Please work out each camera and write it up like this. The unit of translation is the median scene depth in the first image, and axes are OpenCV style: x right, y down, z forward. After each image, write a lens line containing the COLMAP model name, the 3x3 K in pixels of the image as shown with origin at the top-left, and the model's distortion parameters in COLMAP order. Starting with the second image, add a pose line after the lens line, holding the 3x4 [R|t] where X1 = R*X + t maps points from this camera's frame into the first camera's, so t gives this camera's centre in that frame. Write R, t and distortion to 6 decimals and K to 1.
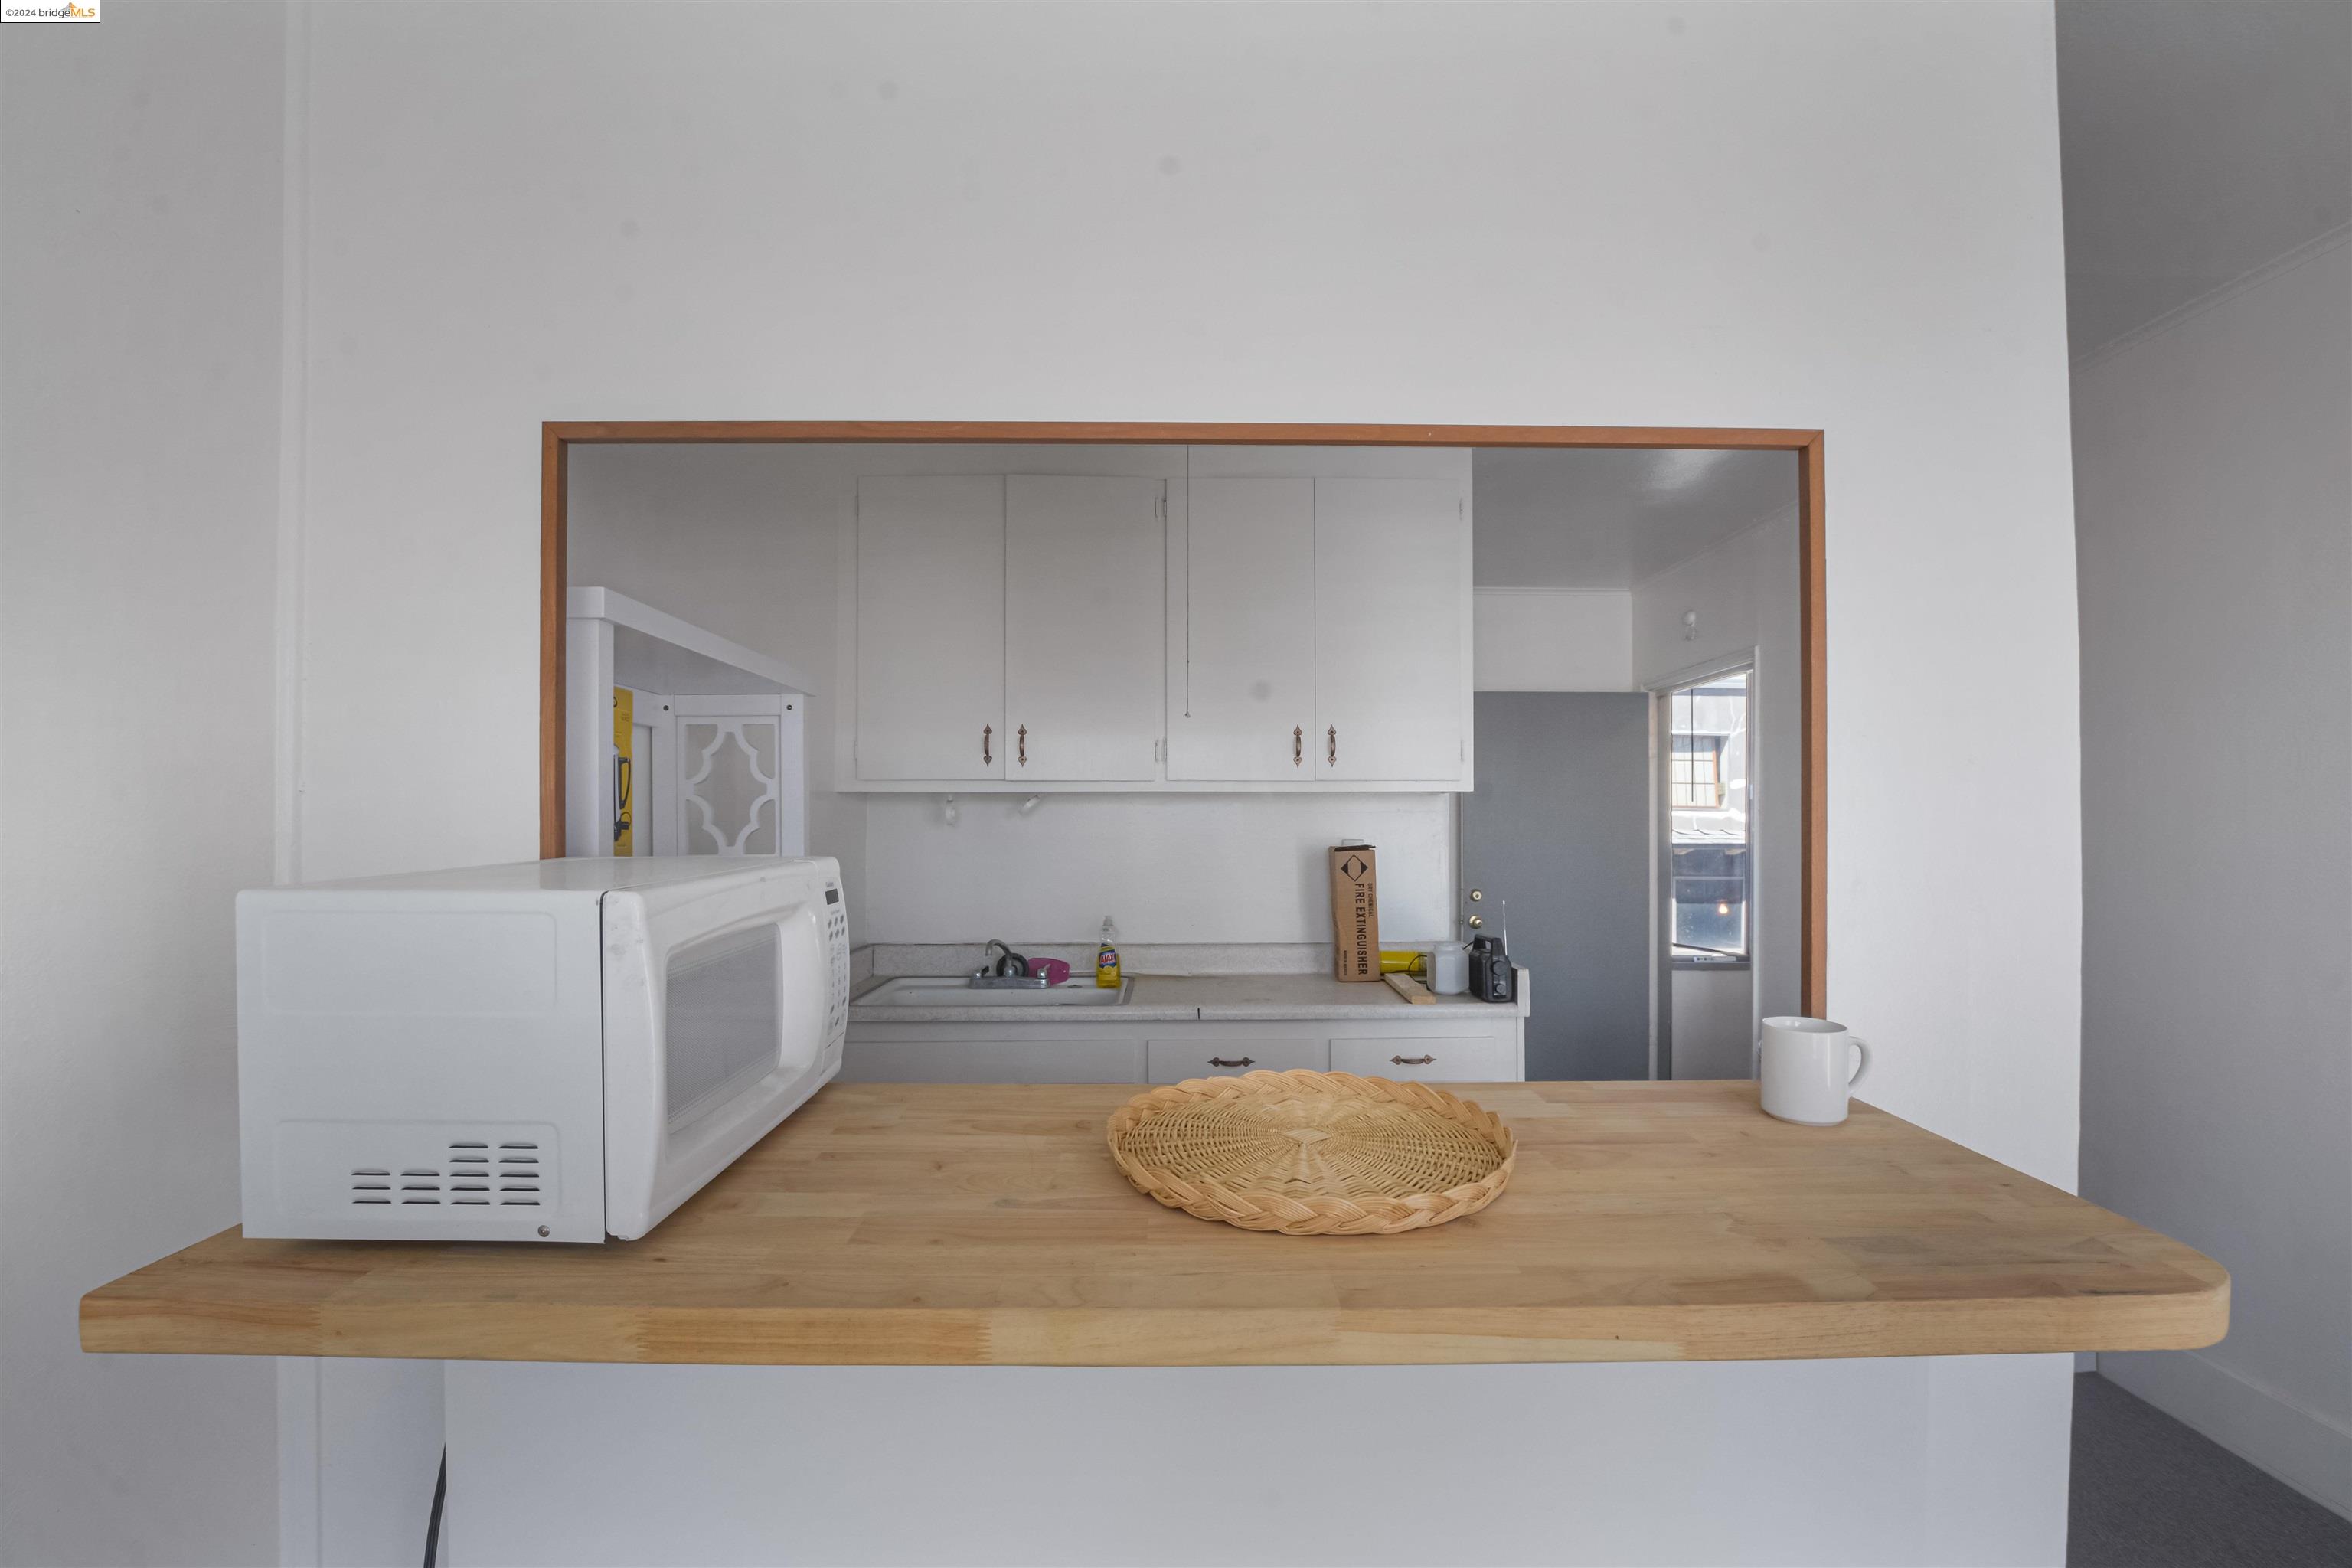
lens RADIAL K [[1076.7, 0, 1170.3], [0, 1076.7, 797.6], [0, 0, 1]] dist [-0.019281, 0.000678]
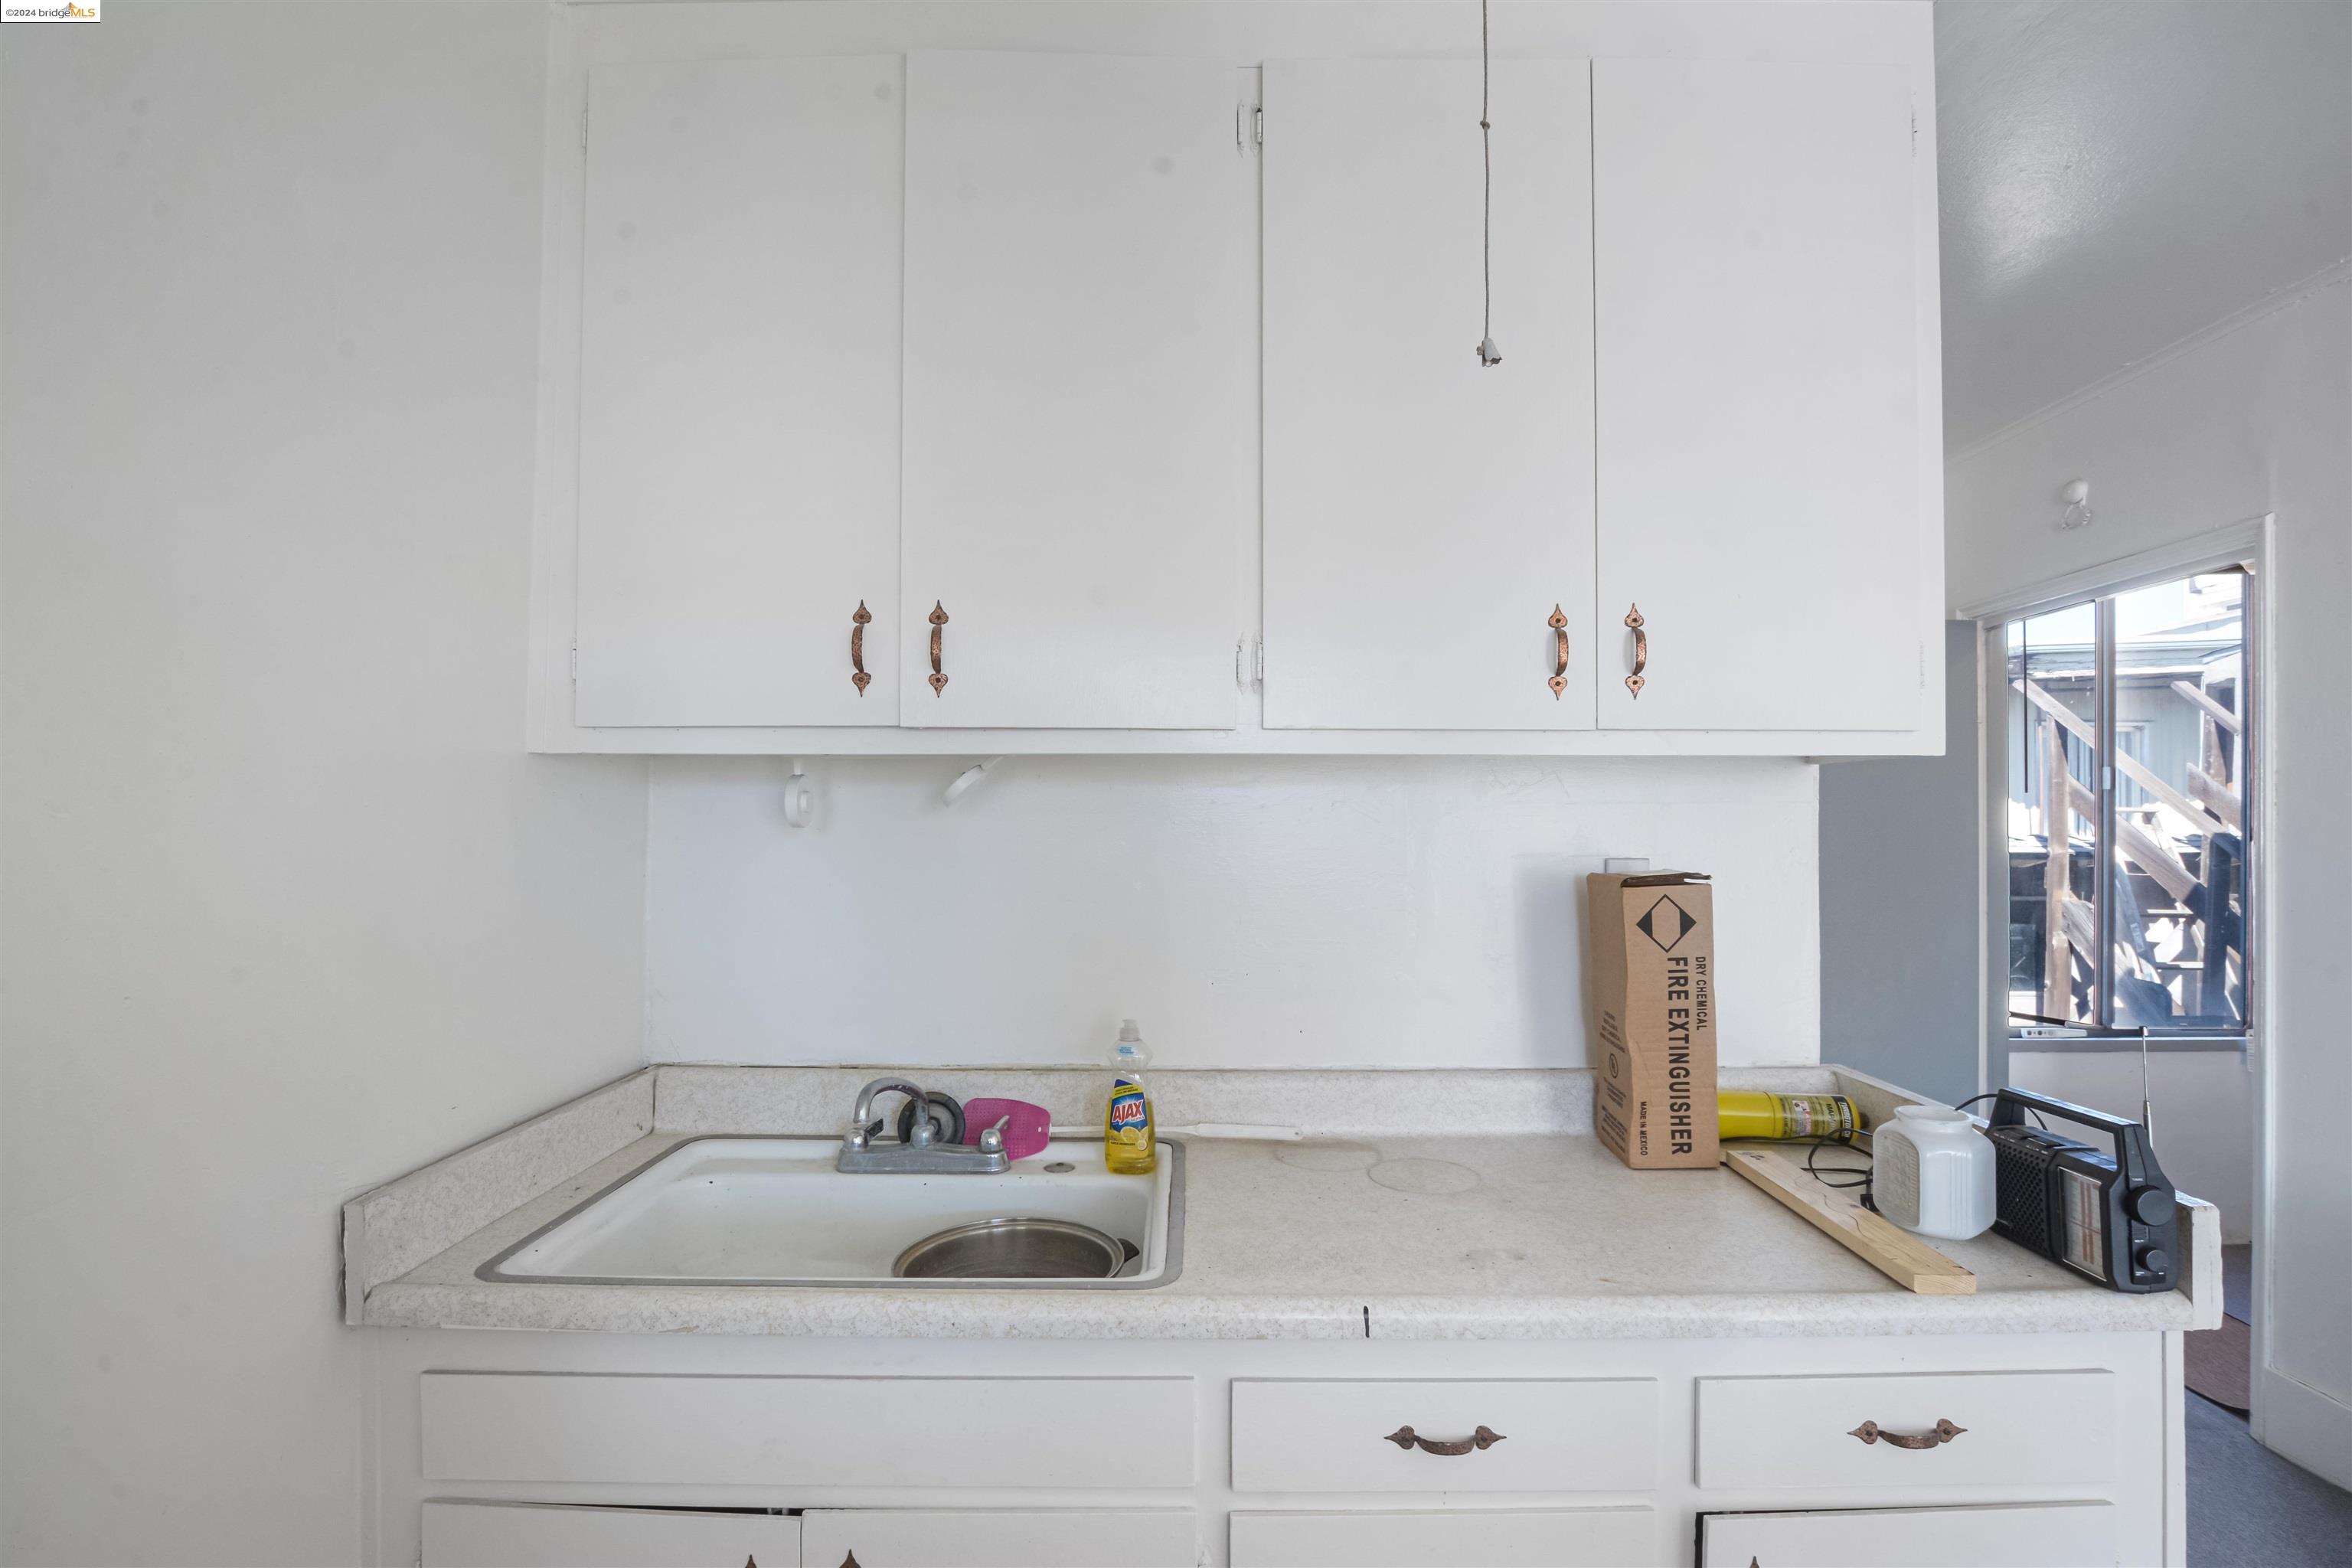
lens RADIAL K [[1112.9, 0, 1176.6], [0, 1112.9, 803.9], [0, 0, 1]] dist [-0.026640, 0.001426]
pose [[0.999883, 0.003036, -0.015015, -0.030893], [-0.002912, 0.999962, 0.008269, 0.011146], [0.015040, -0.008225, 0.999853, 0.524007]]
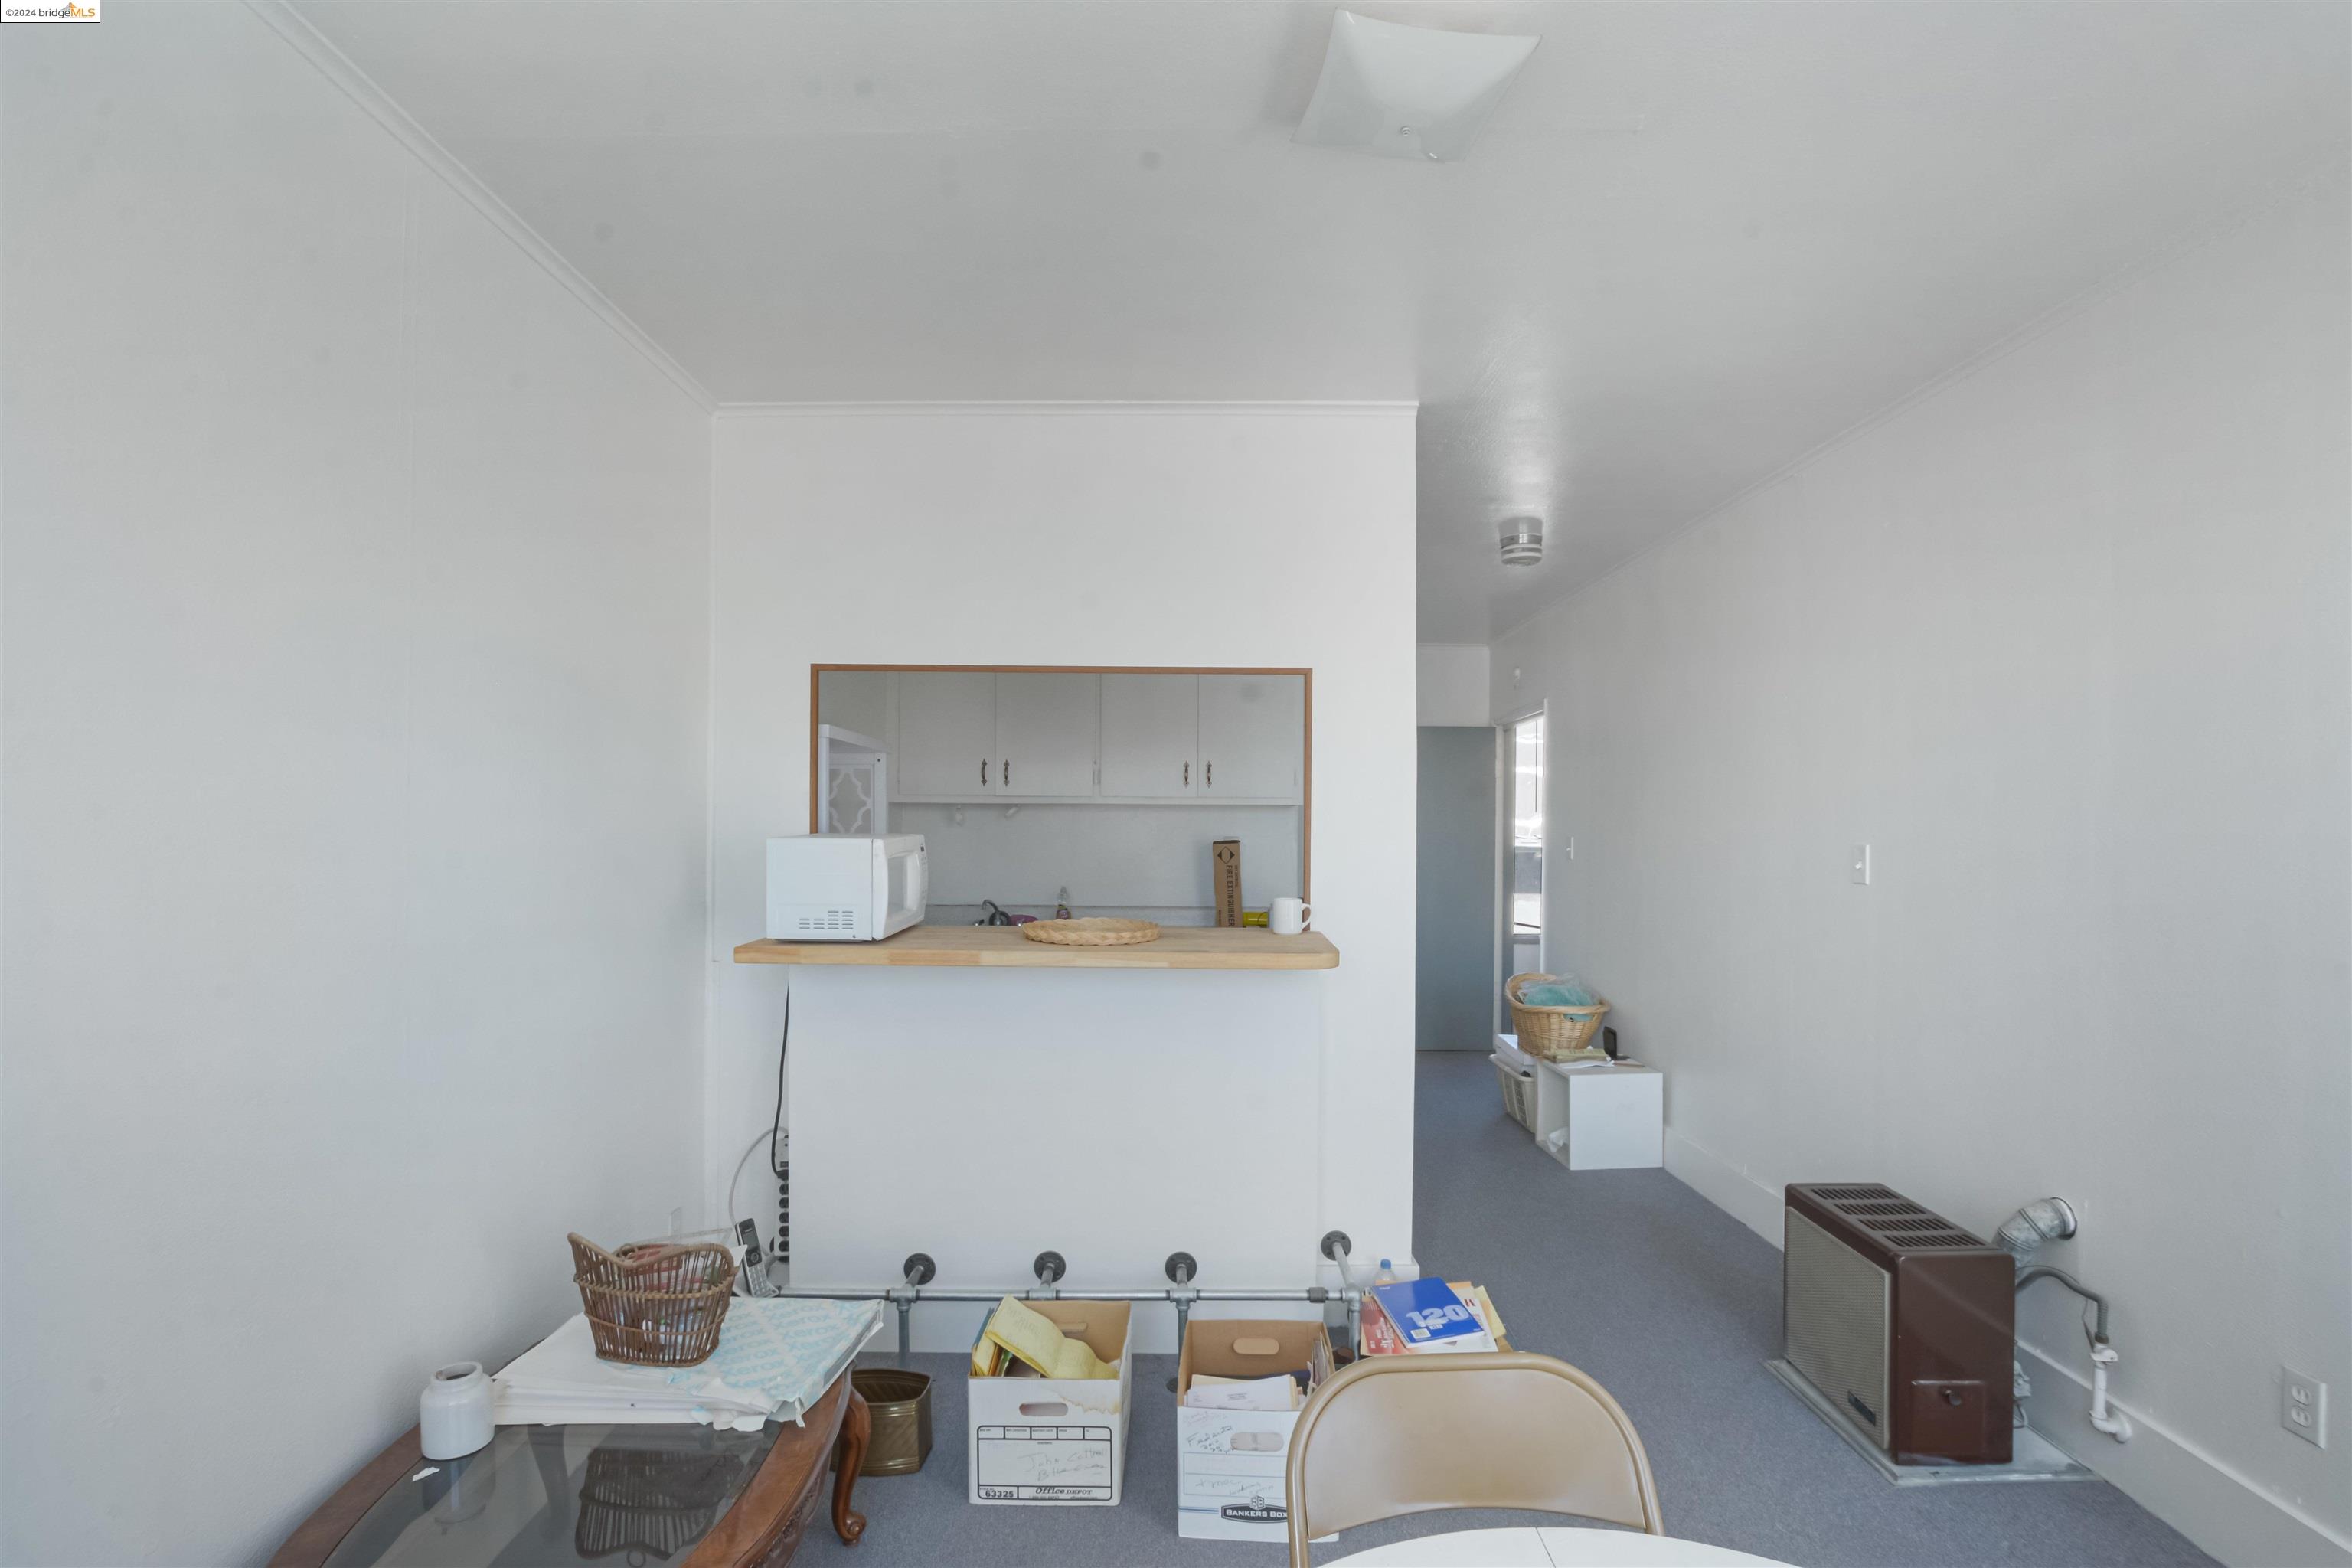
lens RADIAL K [[1157.8, 0, 1131.9], [0, 1157.8, 810.5], [0, 0, 1]] dist [-0.029014, 0.000270]
pose [[0.999070, 0.006542, -0.042622, 0.108111], [-0.006210, 0.999950, 0.007895, -0.008935], [0.042672, -0.007623, 0.999060, -0.620052]]
